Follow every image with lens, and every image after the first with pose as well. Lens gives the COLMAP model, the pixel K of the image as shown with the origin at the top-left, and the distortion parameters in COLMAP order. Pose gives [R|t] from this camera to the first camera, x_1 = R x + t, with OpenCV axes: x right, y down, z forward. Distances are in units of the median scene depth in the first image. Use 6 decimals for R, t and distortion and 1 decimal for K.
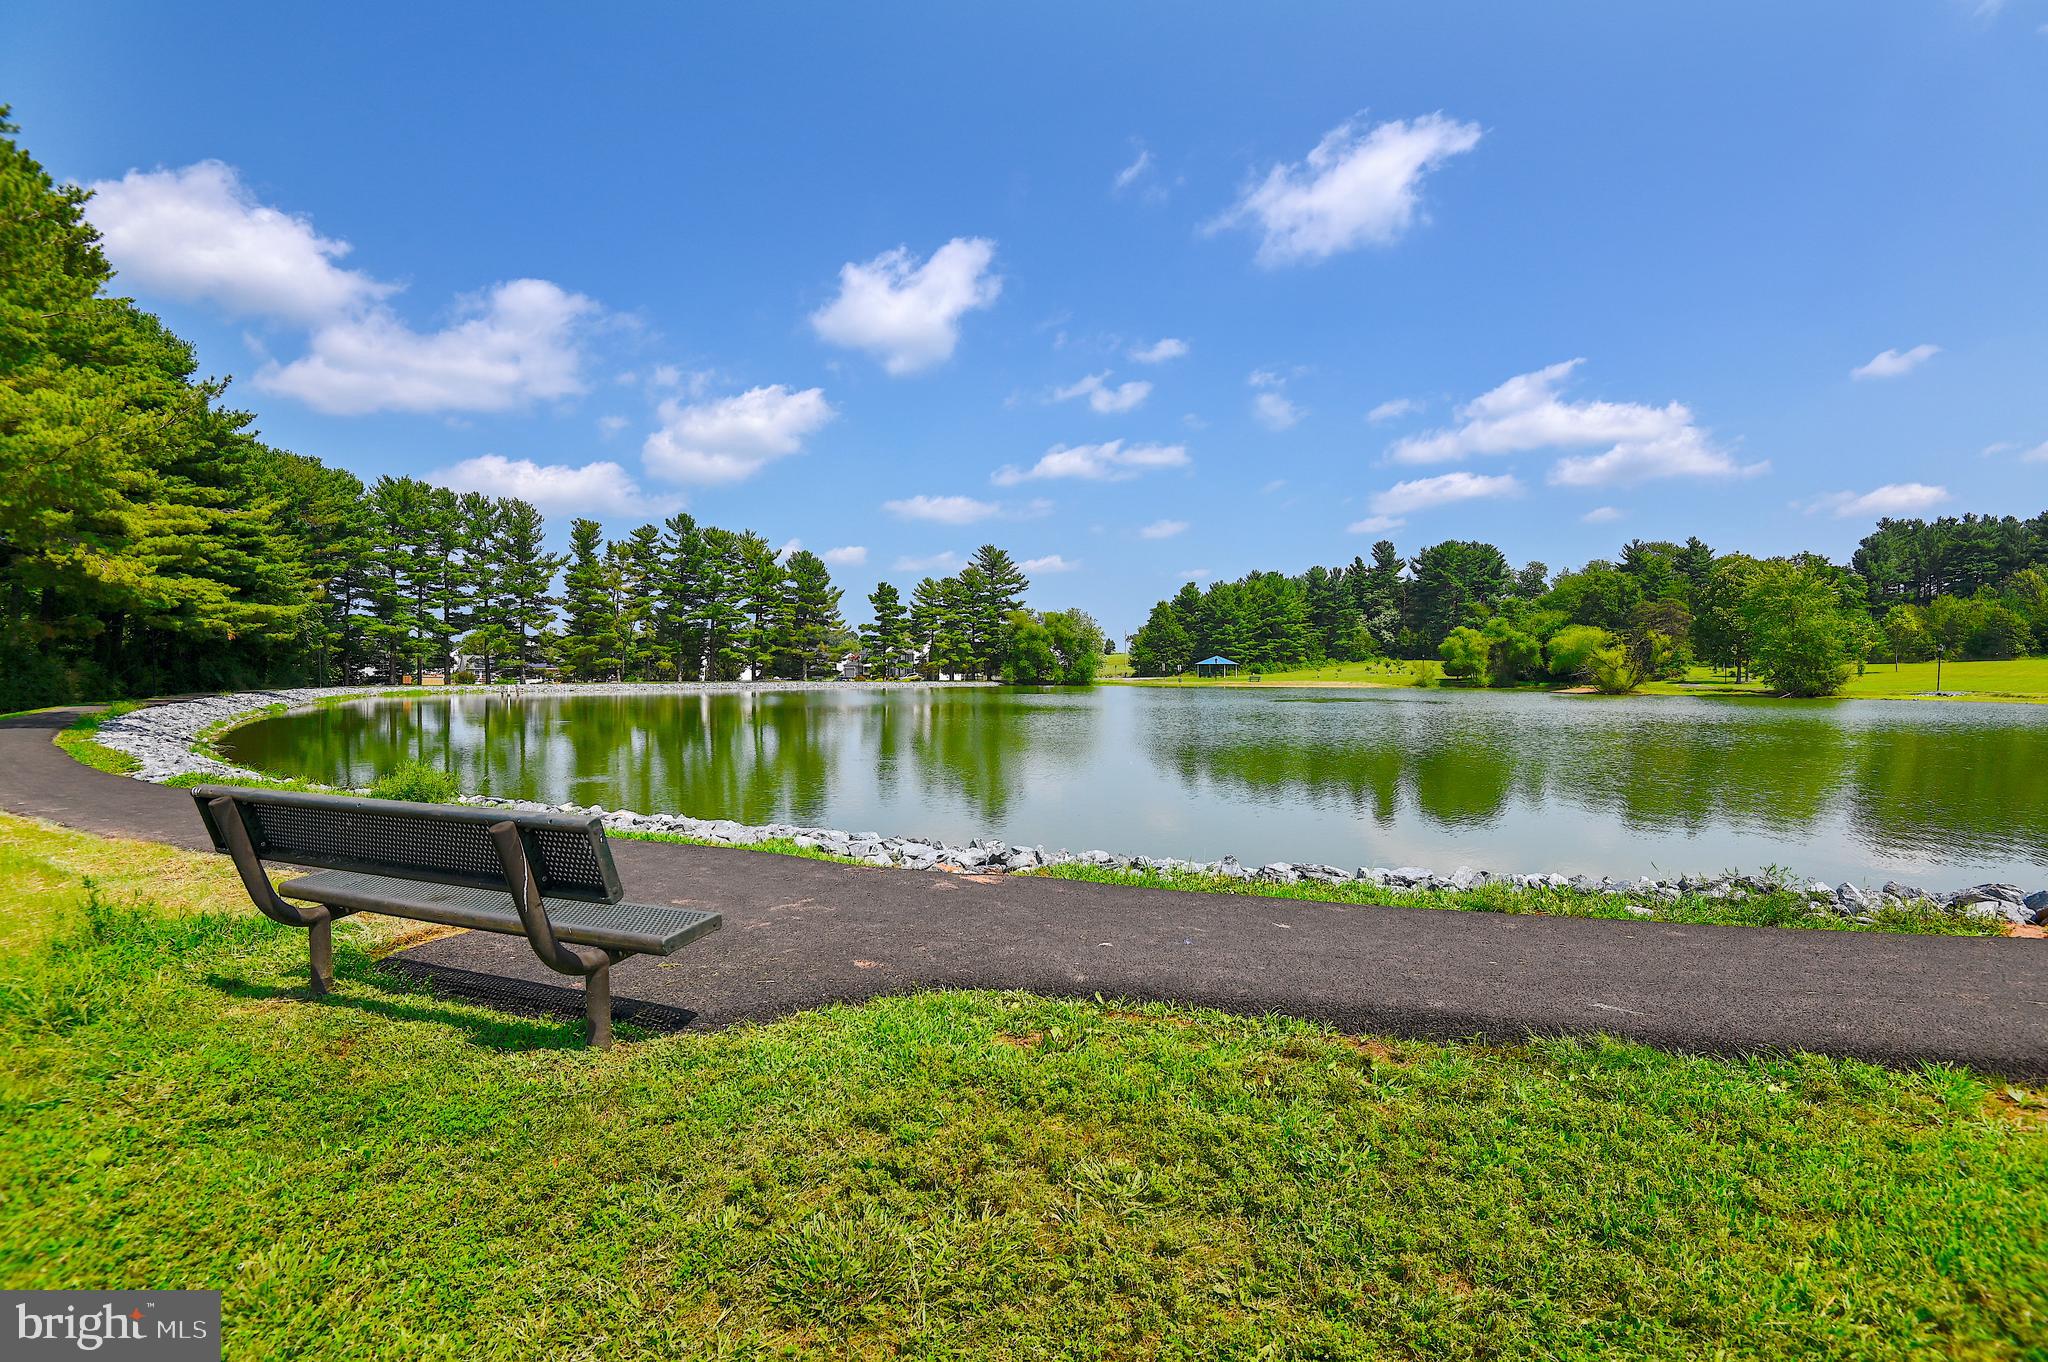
lens RADIAL K [[981.6, 0, 1013.6], [0, 981.6, 688.7], [0, 0, 1]] dist [-0.031777, -0.003221]
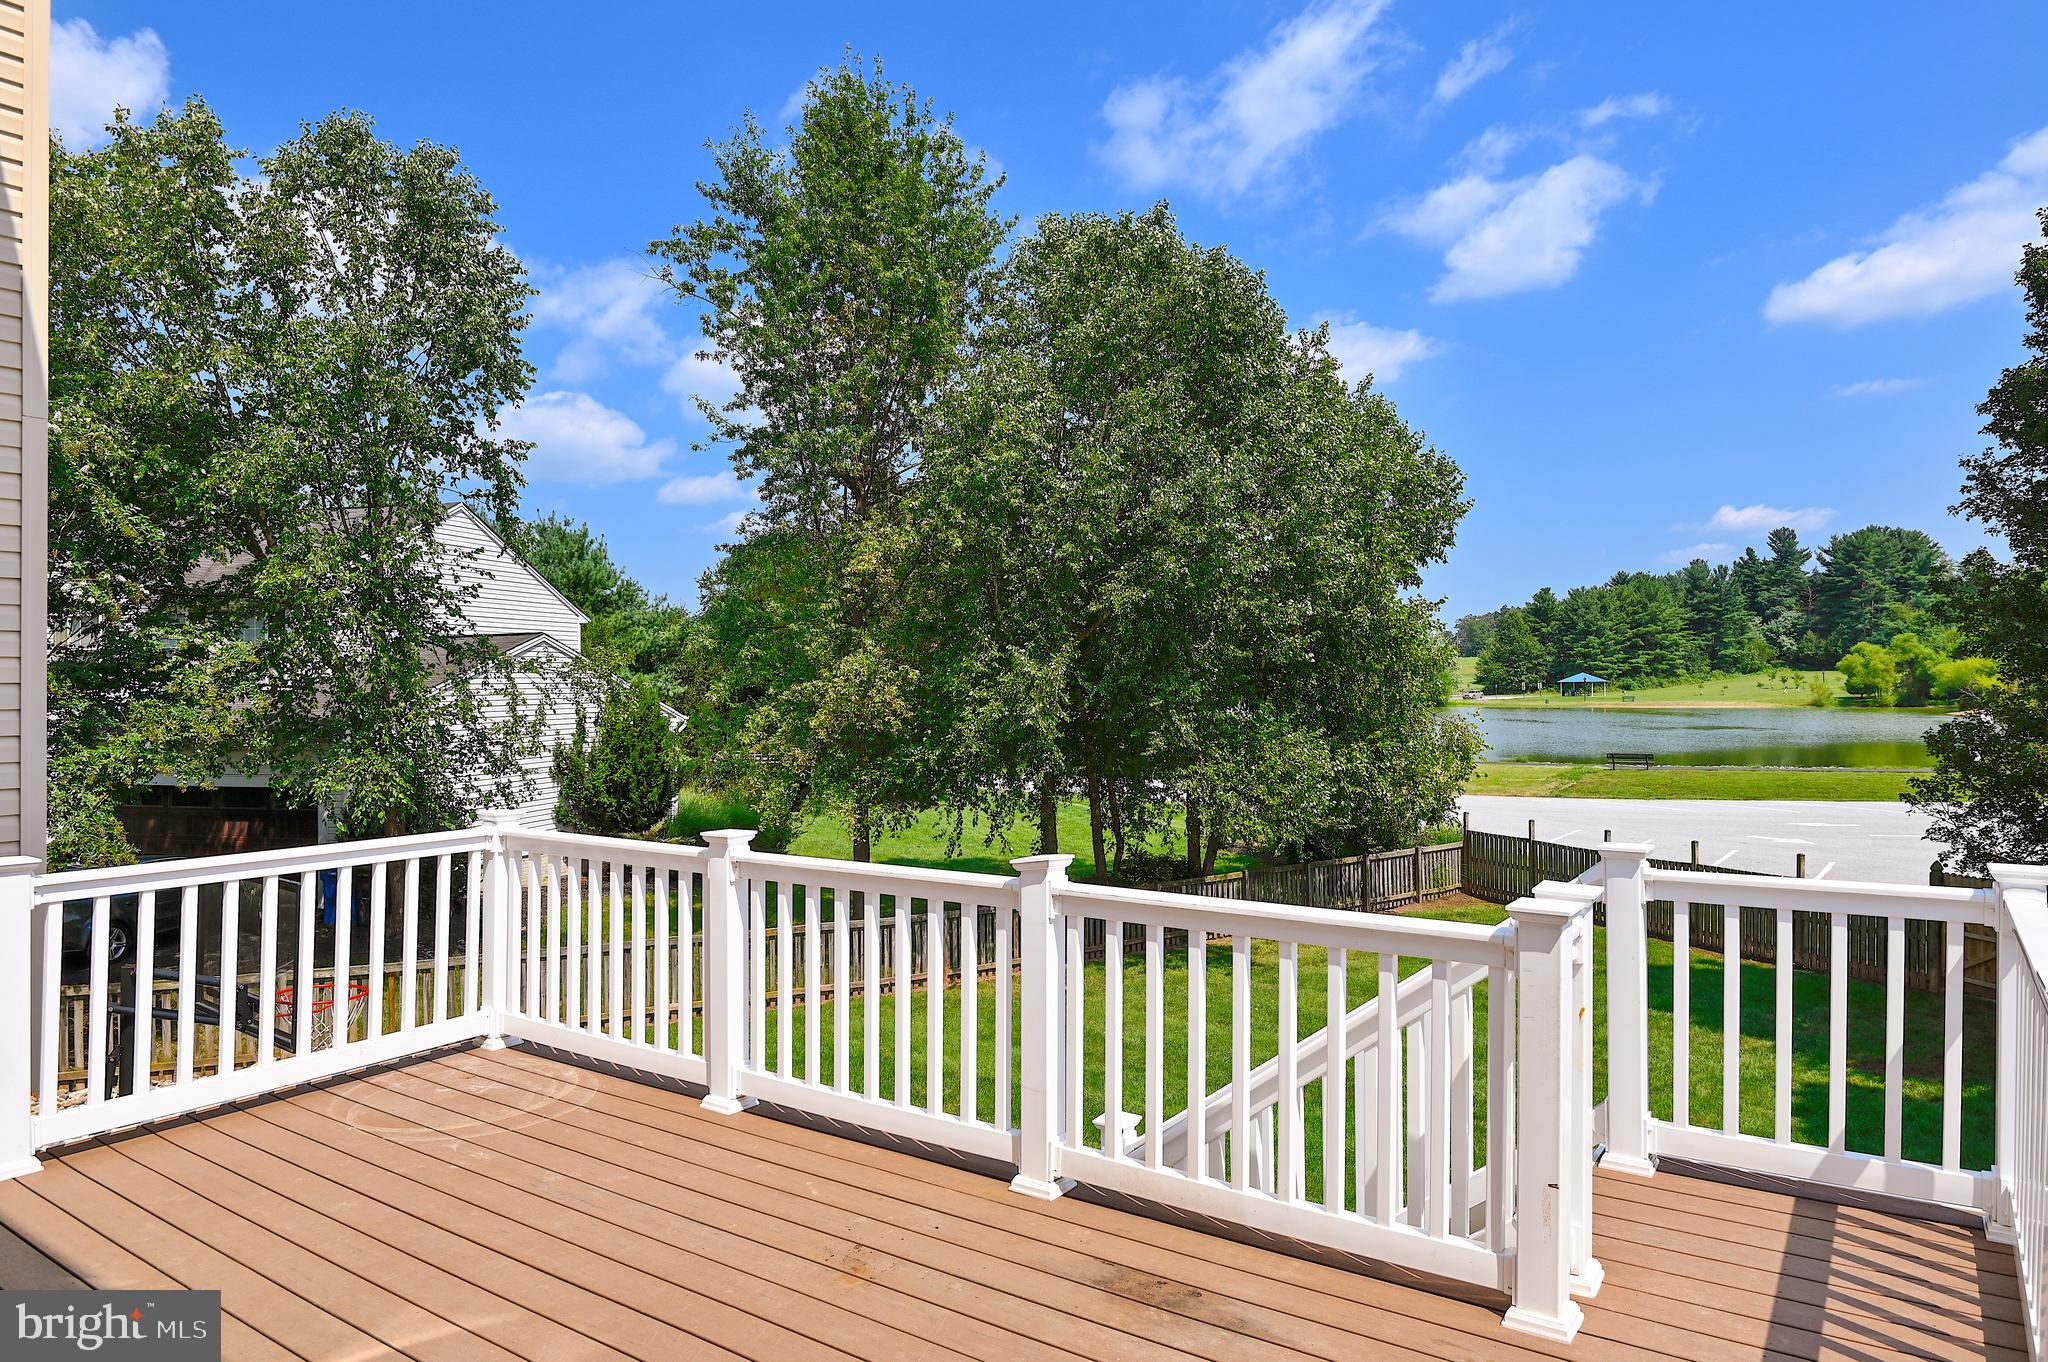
lens RADIAL K [[1270.1, 0, 1007.9], [0, 1270.1, 691.9], [0, 0, 1]] dist [-0.004342, -0.014551]
pose [[0.980198, -0.011901, -0.197662, -0.077942], [0.010564, 0.999914, -0.007816, -0.009917], [0.197738, 0.005573, 0.980239, -0.252323]]
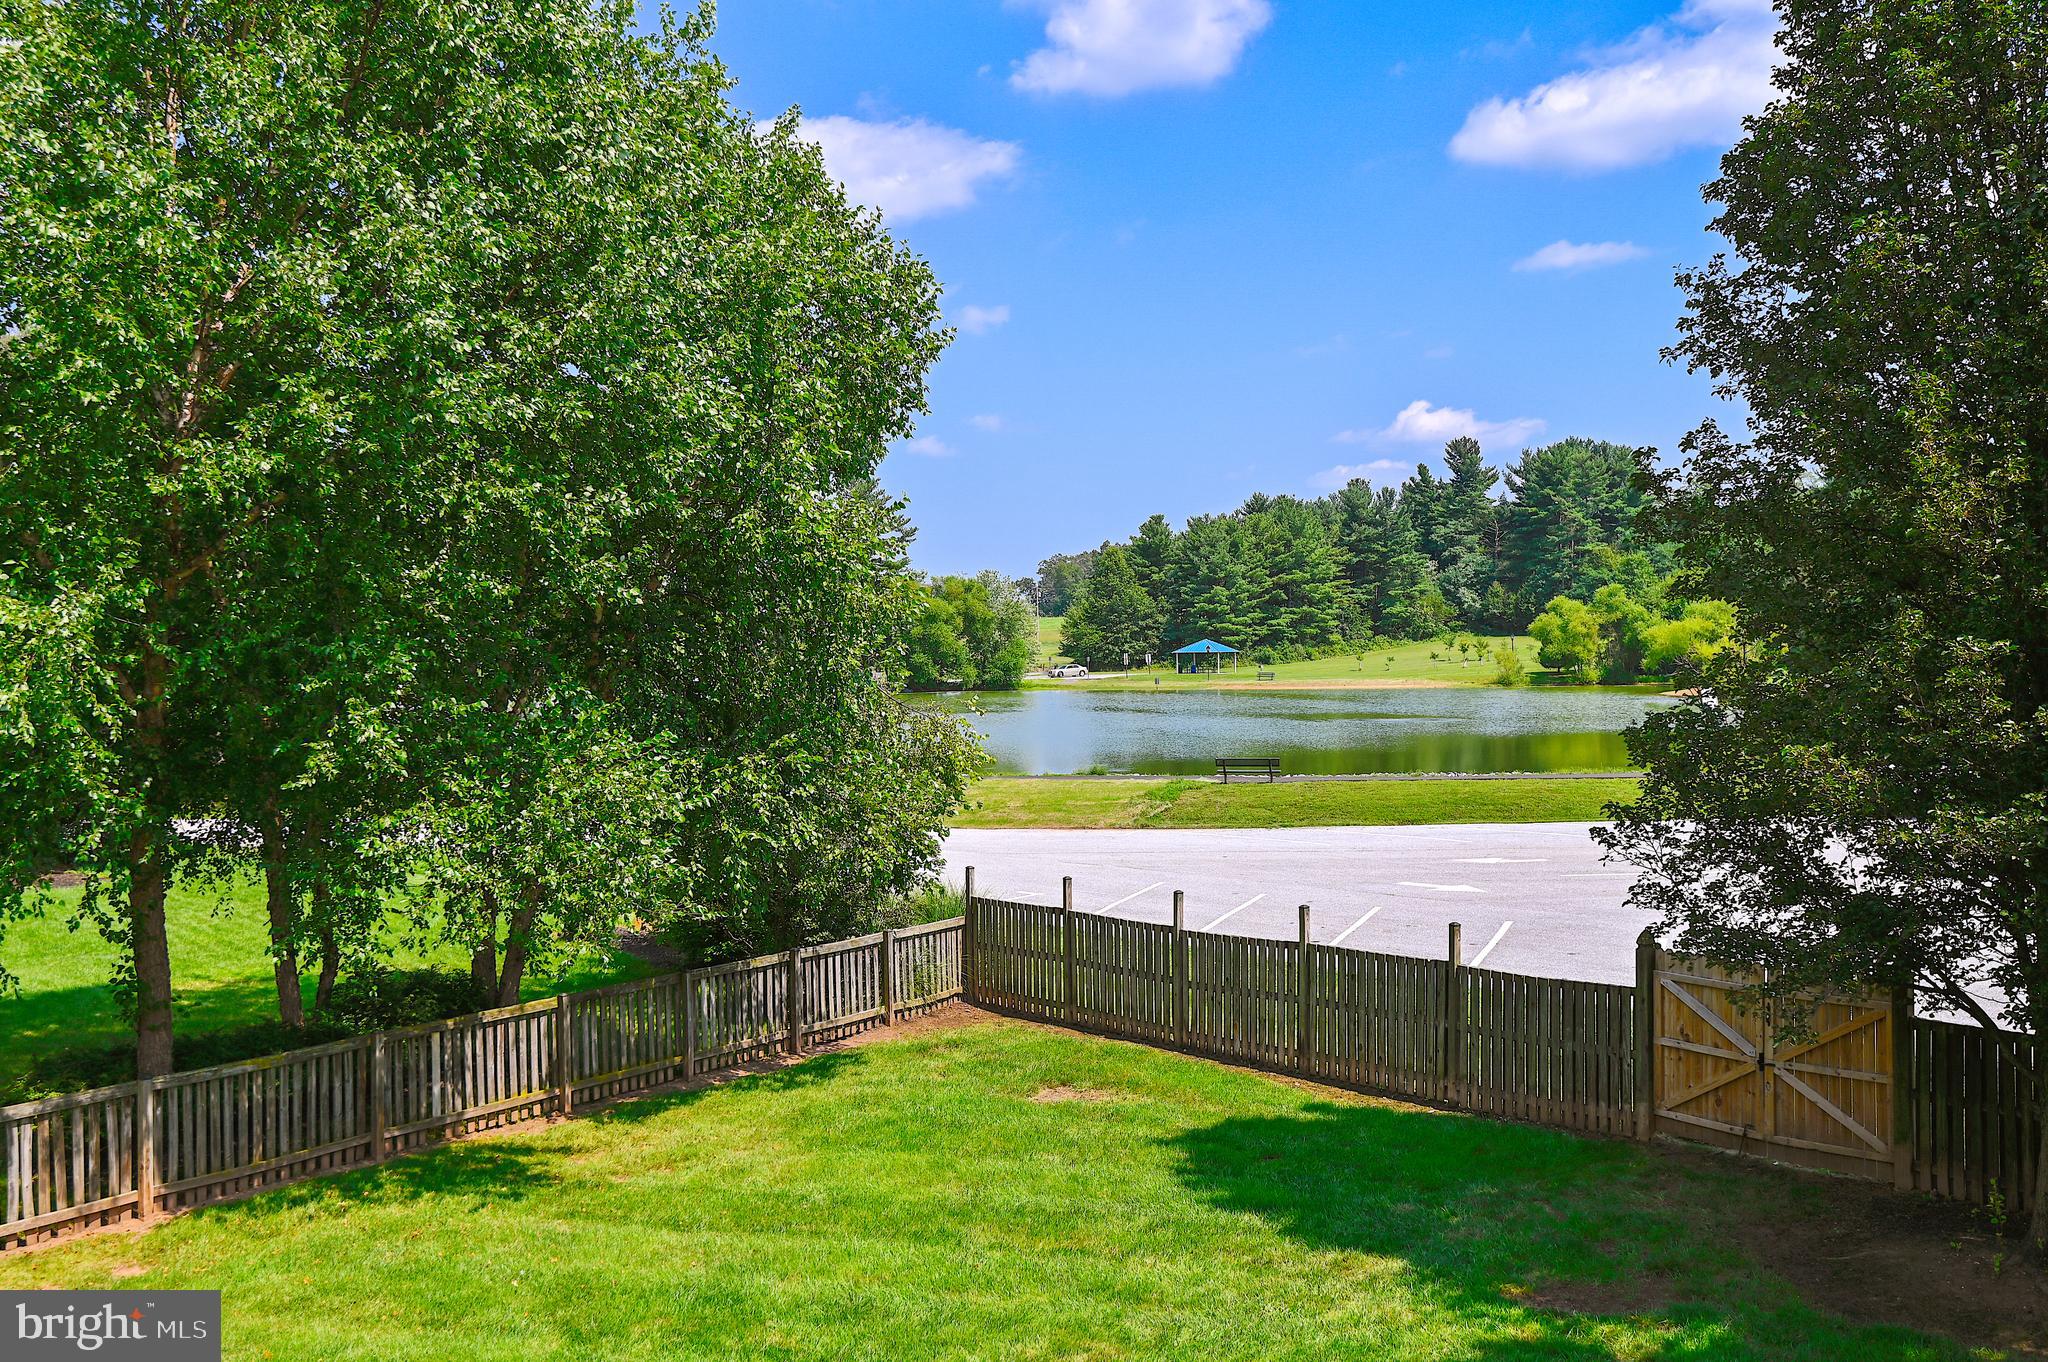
lens RADIAL K [[1978.8, 0, 1024.6], [0, 1978.8, 679.5], [0, 0, 1]] dist [0.054974, 0.000000]
pose [[0.991204, -0.017657, 0.131158, -0.069967], [0.017580, 0.999844, 0.001744, -0.009665], [-0.131168, 0.000577, 0.991360, -0.235634]]
